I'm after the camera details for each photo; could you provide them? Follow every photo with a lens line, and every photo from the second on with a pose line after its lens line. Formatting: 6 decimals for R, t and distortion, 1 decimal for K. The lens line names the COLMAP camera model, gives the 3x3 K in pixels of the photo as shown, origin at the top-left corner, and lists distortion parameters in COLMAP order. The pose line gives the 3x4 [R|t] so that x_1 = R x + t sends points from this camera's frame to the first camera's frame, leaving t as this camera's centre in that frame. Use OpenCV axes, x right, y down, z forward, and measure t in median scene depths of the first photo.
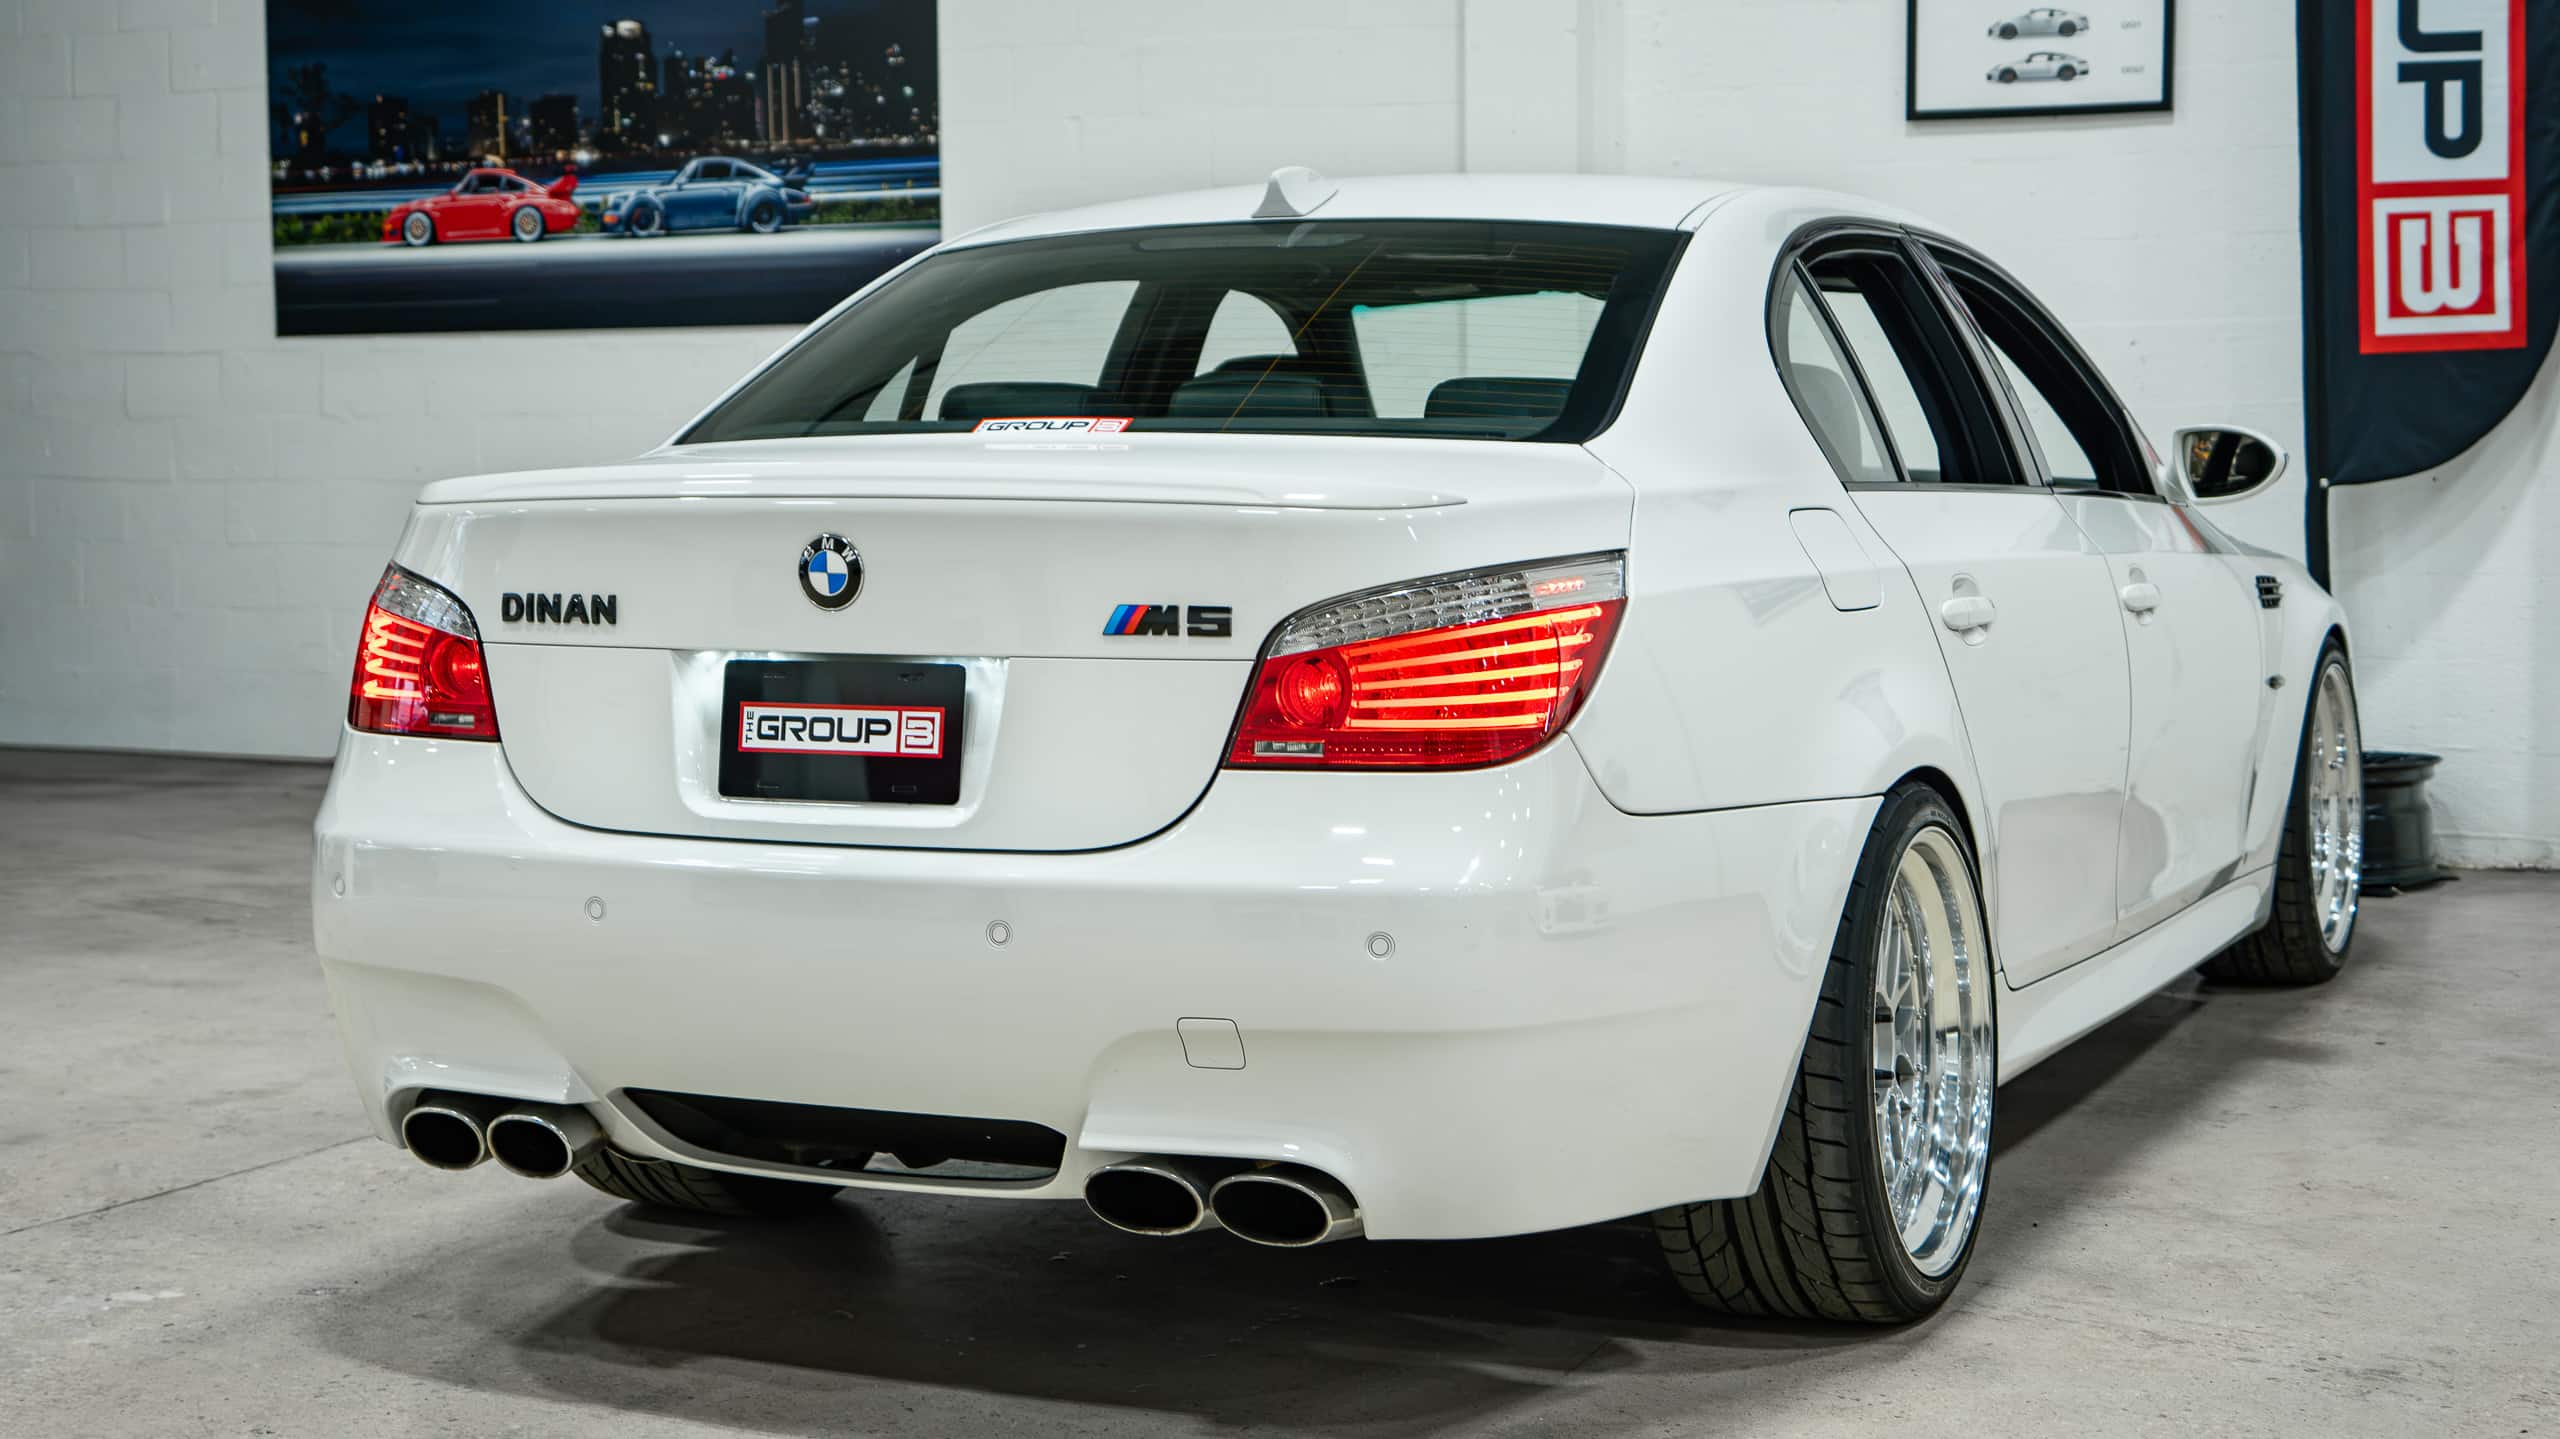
lens RADIAL K [[3962.4, 0, 1232.3], [0, 3962.4, 676.4], [0, 0, 1]] dist [0.045494, 0.000000]
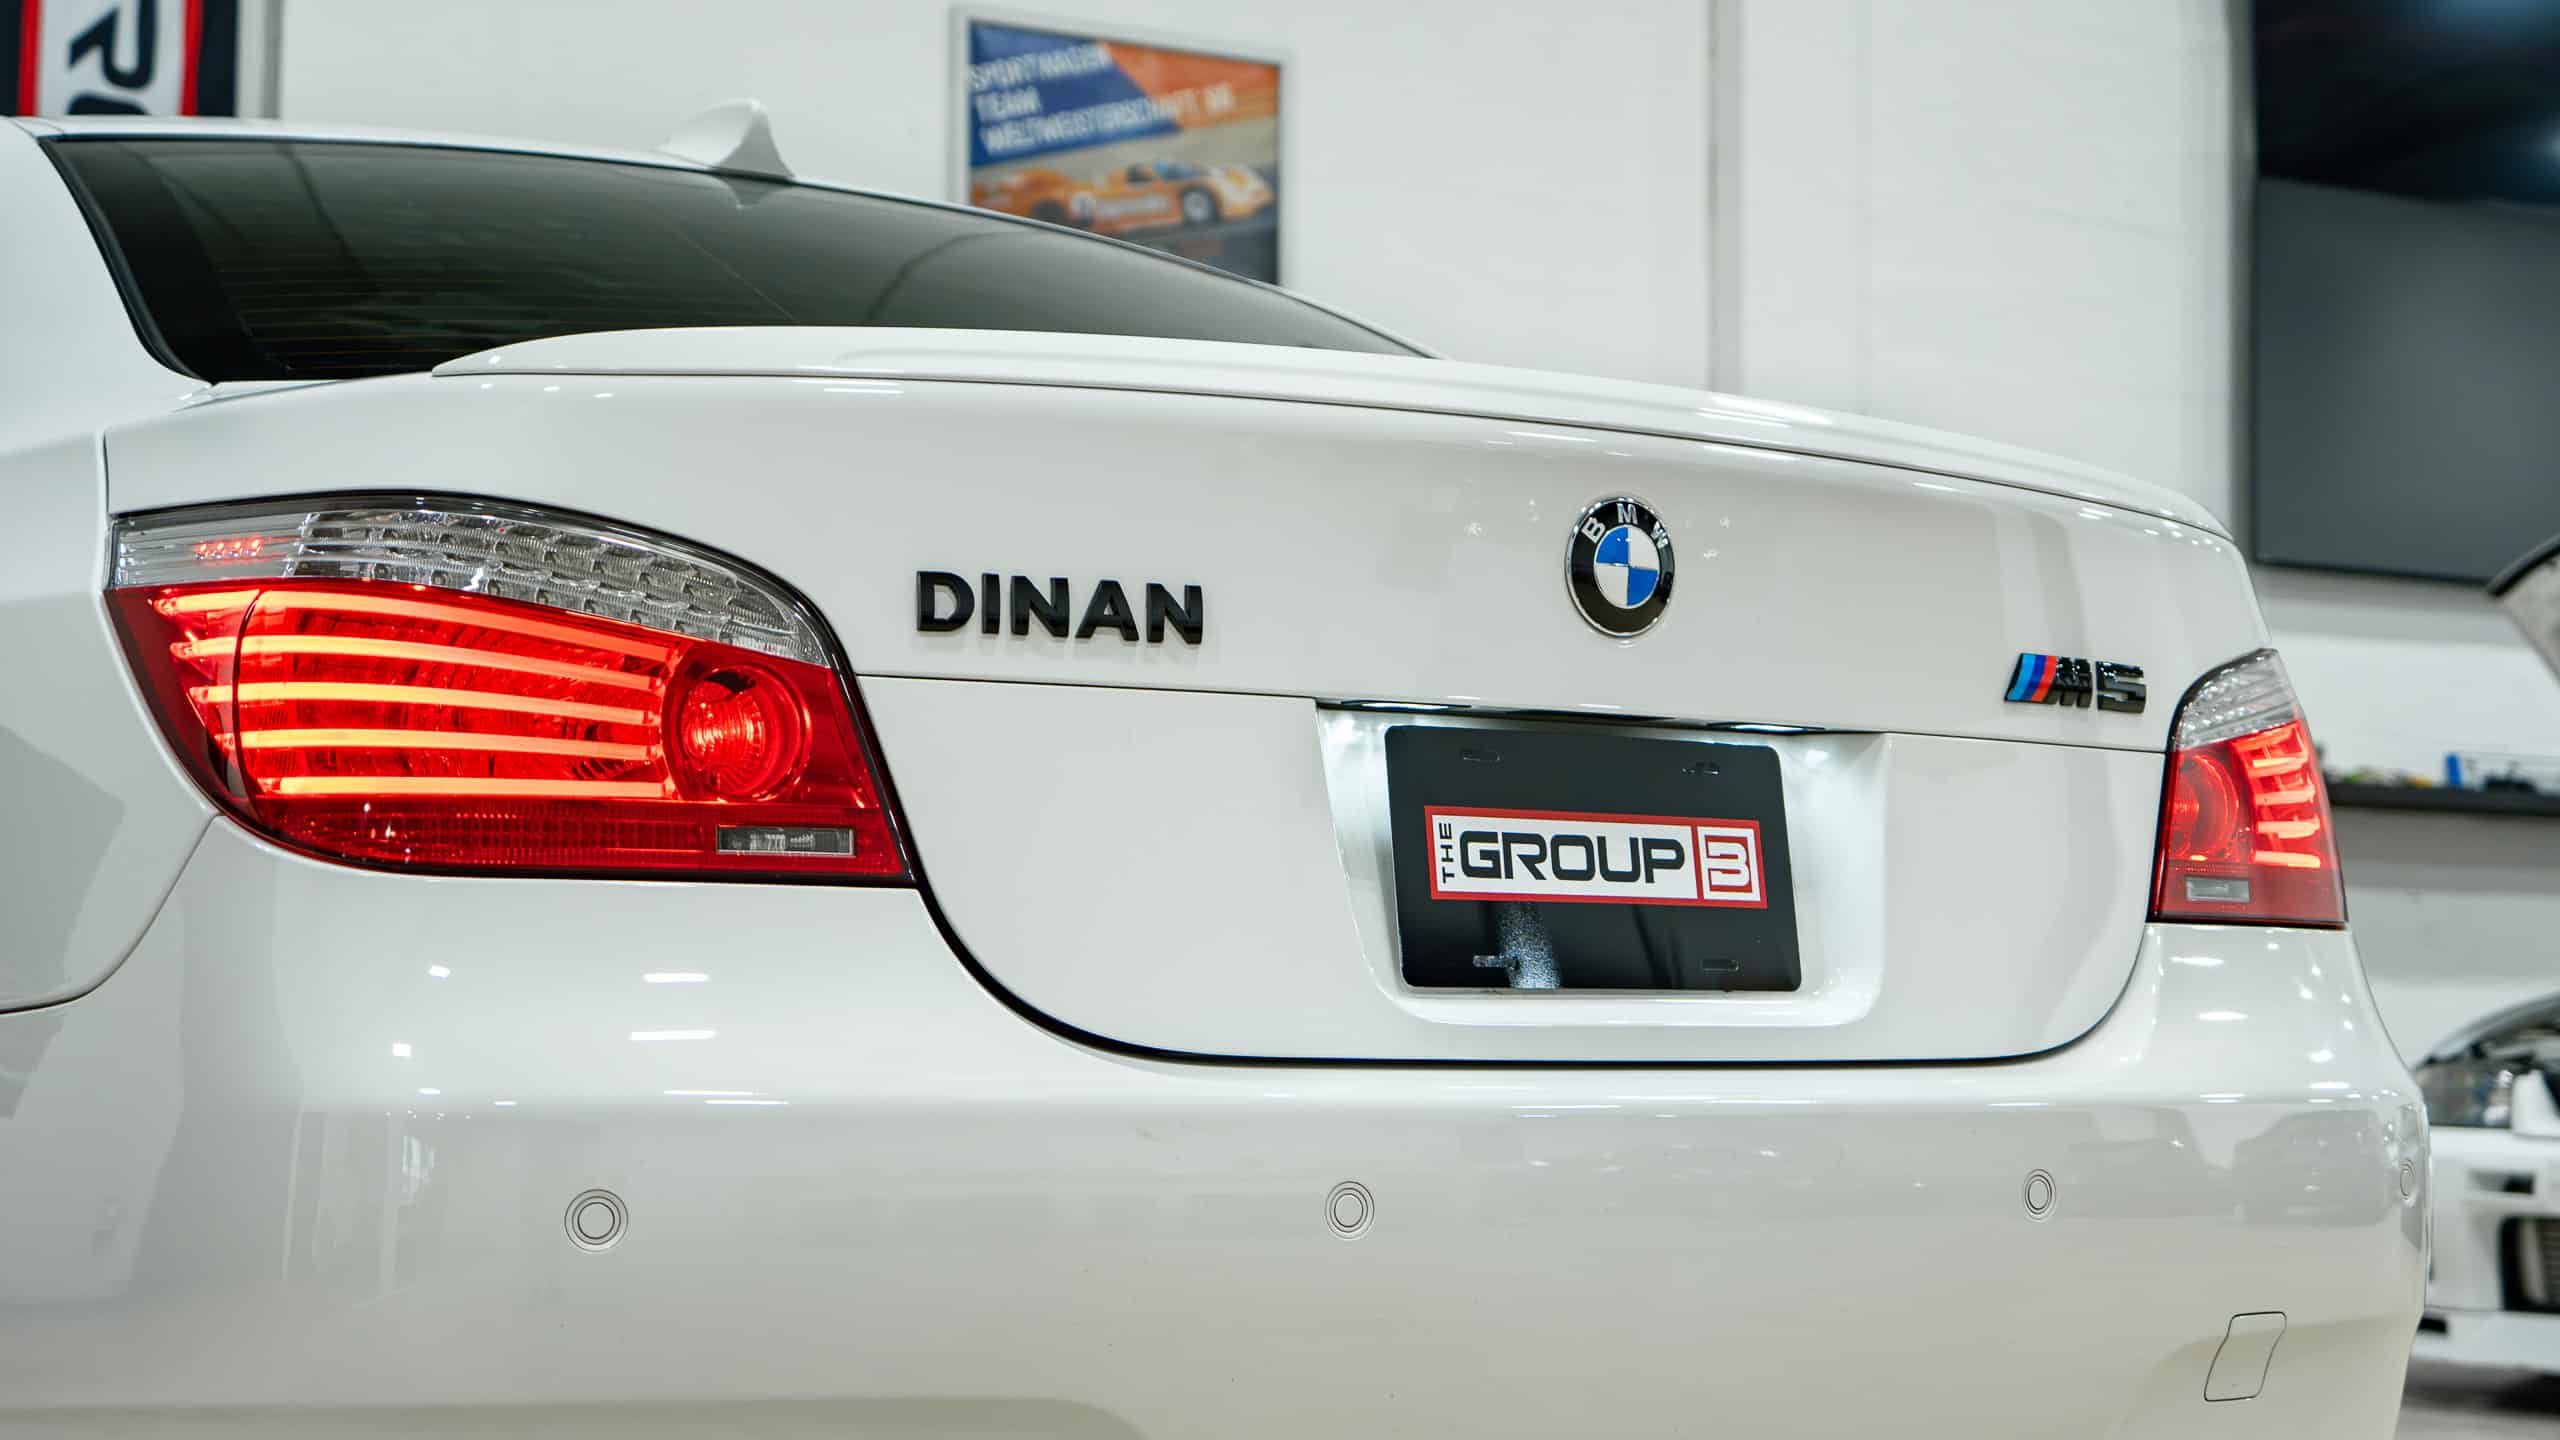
lens RADIAL K [[4277.0, 0, 1447.2], [0, 4277.0, 683.7], [0, 0, 1]] dist [0.063327, 0.000000]
pose [[0.481480, 0.084079, 0.872415, -0.599716], [0.053525, 0.990709, -0.125020, 0.059563], [-0.874821, 0.106891, 0.472506, 0.711646]]
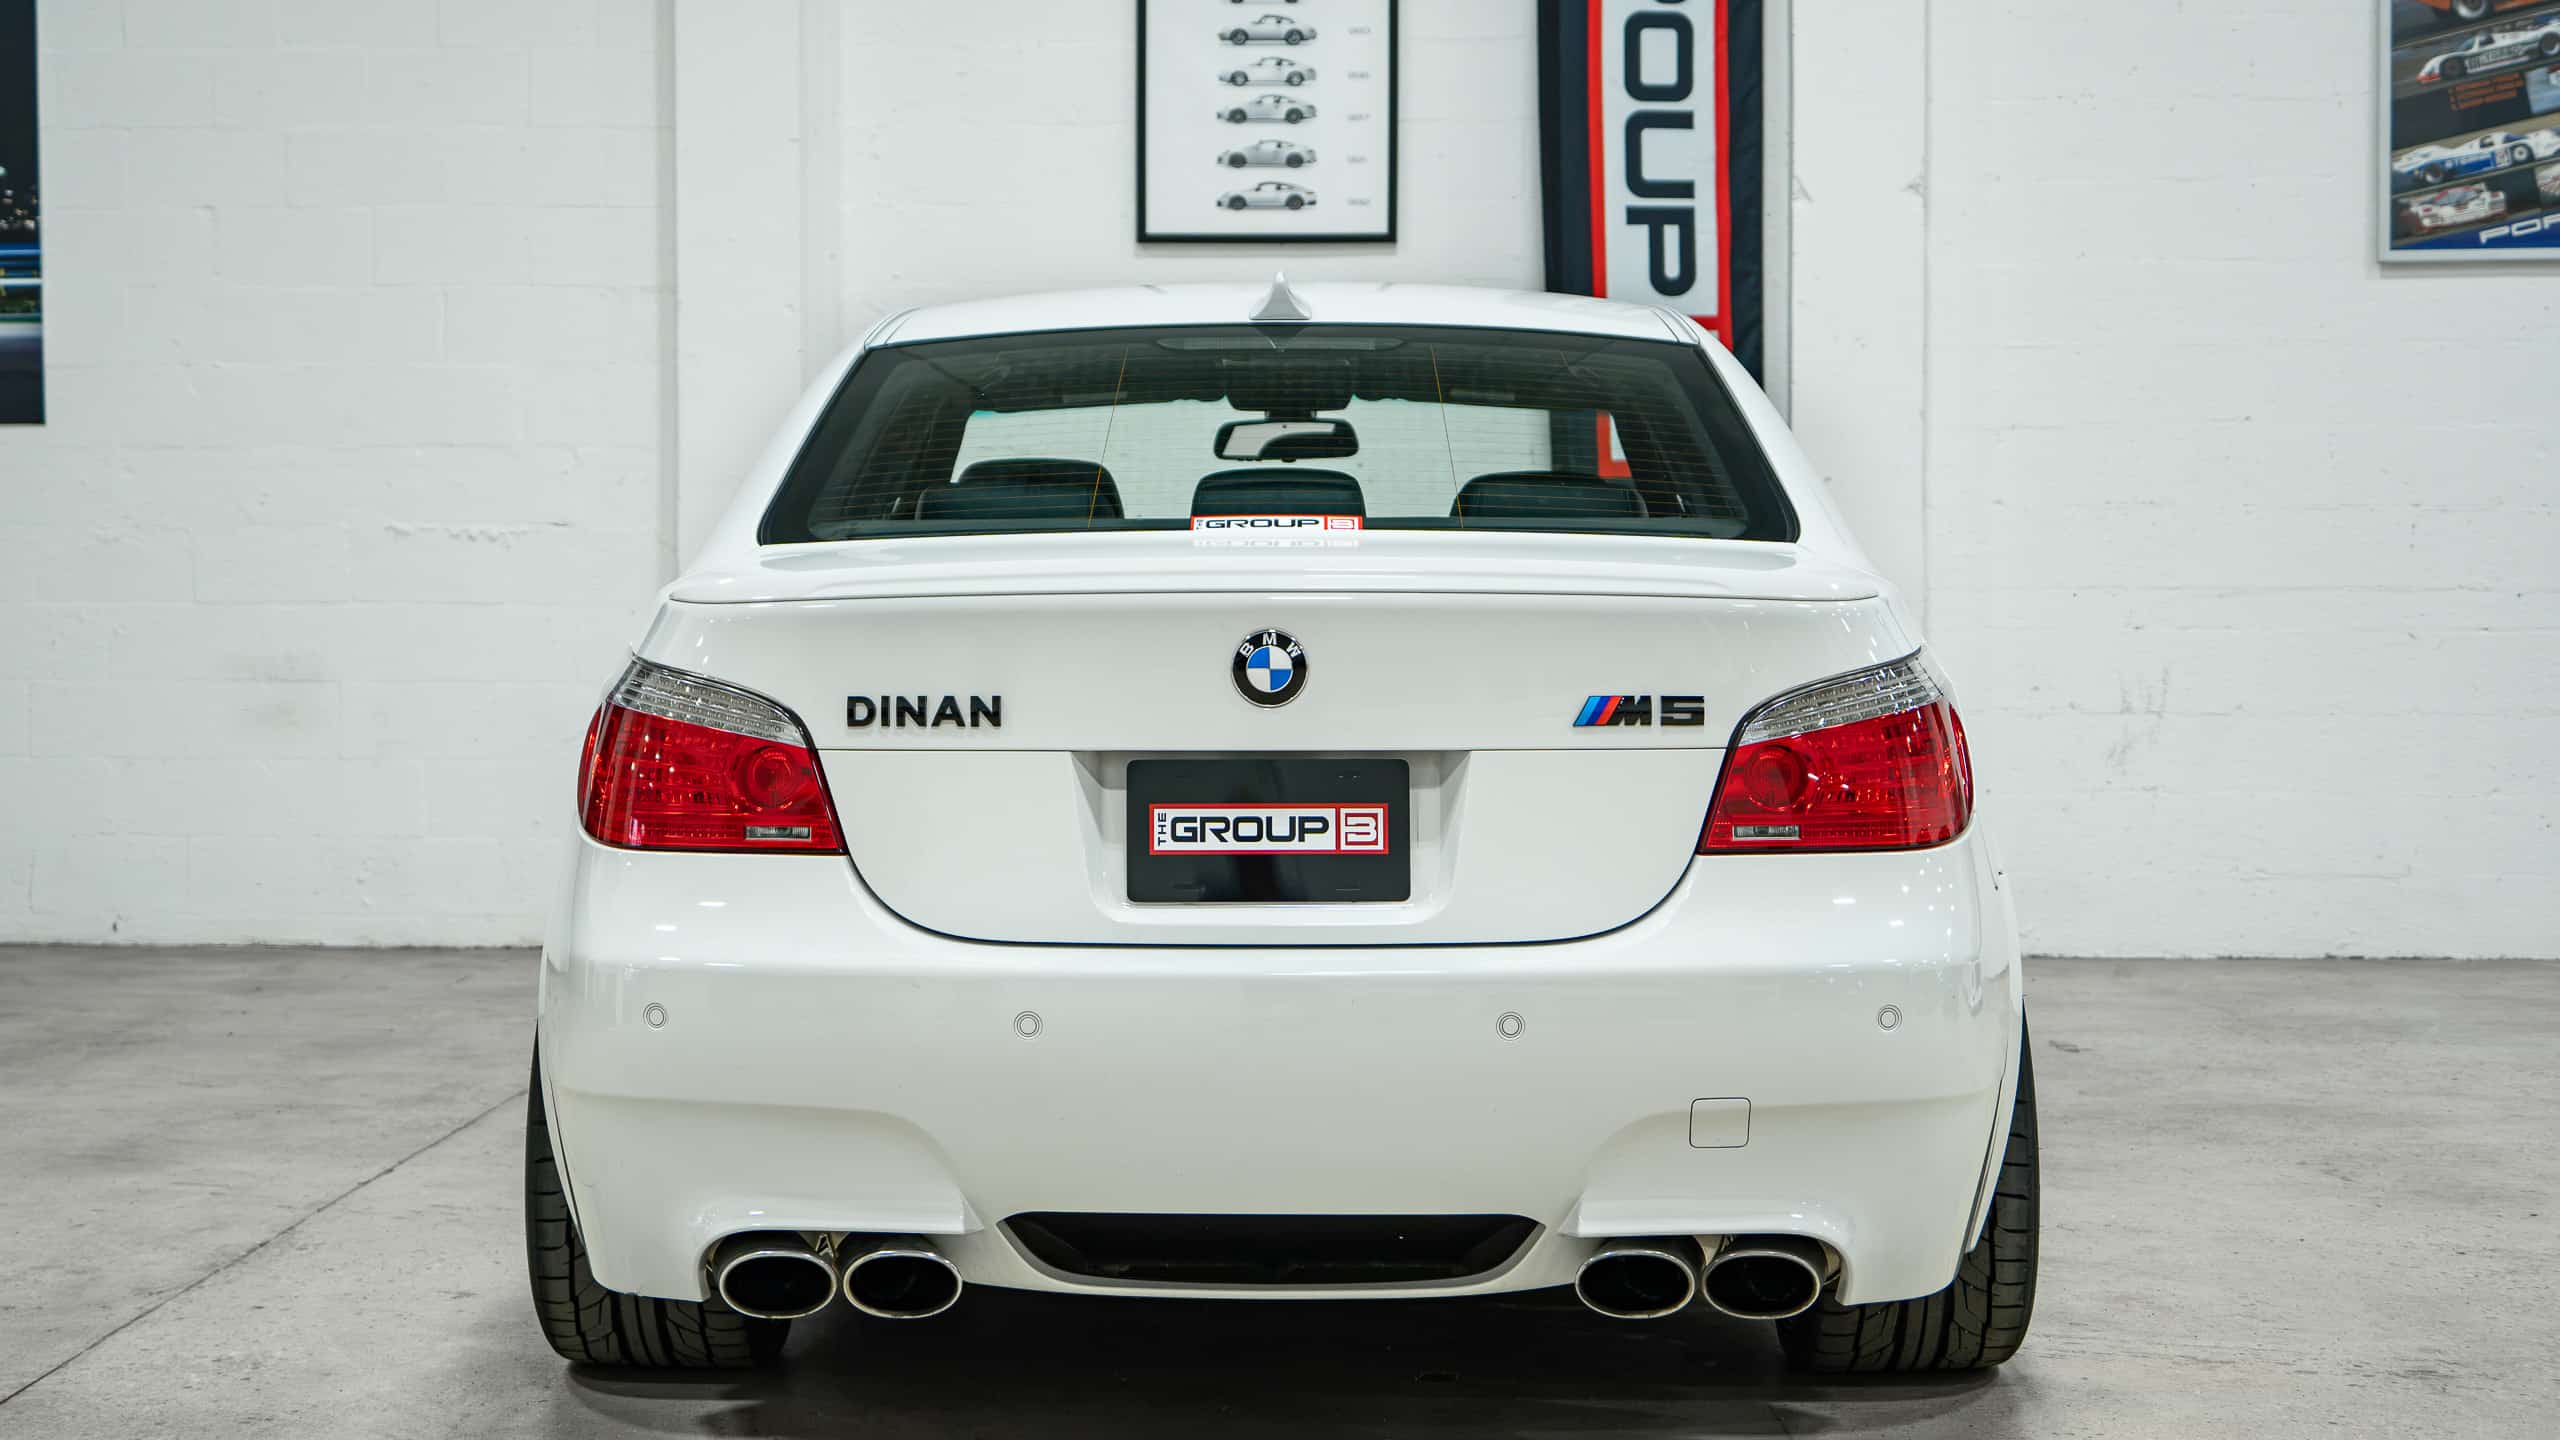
lens RADIAL K [[4046.6, 0, 1236.6], [0, 4046.6, 686.5], [0, 0, 1]] dist [0.047743, 0.000000]
pose [[0.911312, -0.011233, 0.411563, -0.498300], [0.023872, 0.999388, -0.025584, 0.003484], [-0.411023, 0.033140, 0.911022, 0.087762]]
